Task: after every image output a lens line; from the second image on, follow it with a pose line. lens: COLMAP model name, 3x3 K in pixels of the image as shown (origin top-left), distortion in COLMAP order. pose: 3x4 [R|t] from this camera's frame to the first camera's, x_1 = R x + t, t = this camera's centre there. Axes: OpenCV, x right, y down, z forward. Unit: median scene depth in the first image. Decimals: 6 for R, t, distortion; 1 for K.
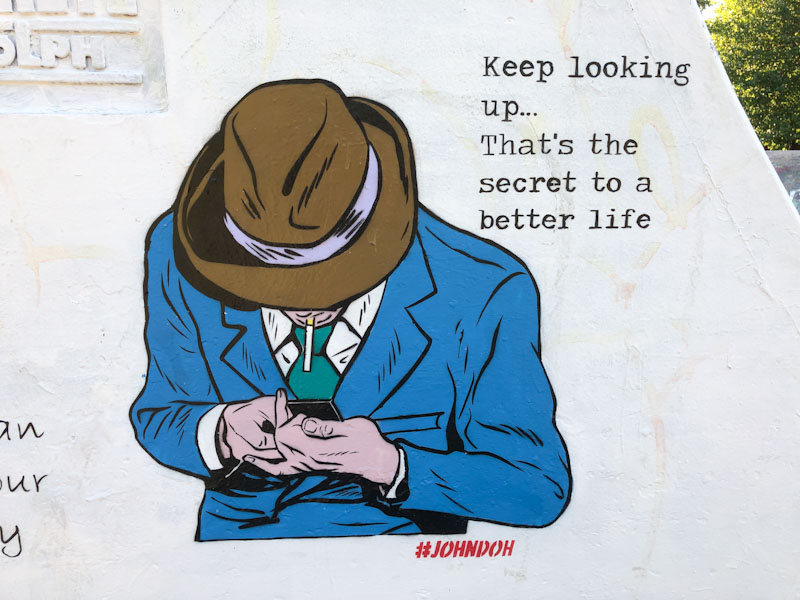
lens RADIAL K [[653.6, 0, 400.7], [0, 653.6, 301.3], [0, 0, 1]] dist [0.001055, 0.003121]
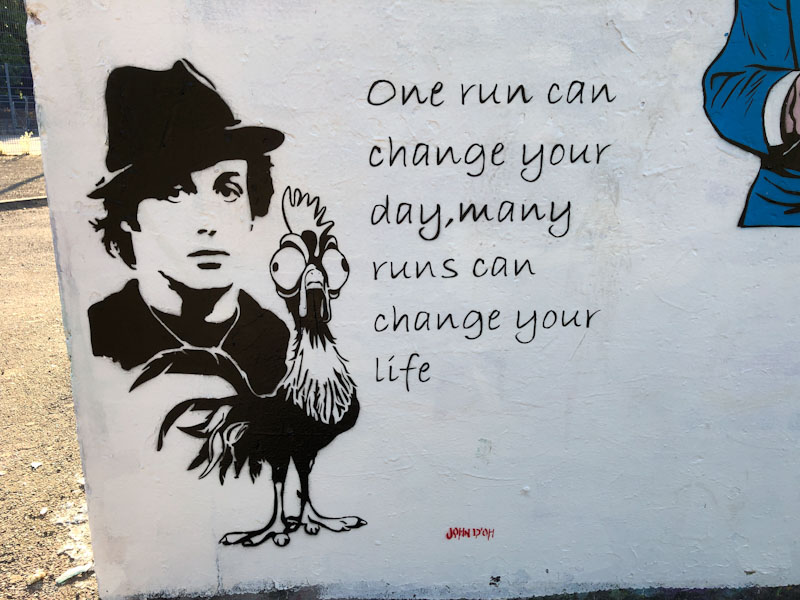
lens RADIAL K [[653.6, 0, 399.3], [0, 653.6, 298.7], [0, 0, 1]] dist [0.001055, 0.003121]
pose [[0.999768, 0.010132, -0.019006, -0.829156], [-0.009122, 0.998581, 0.052460, 0.443446], [0.019511, -0.052275, 0.998442, 0.010538]]
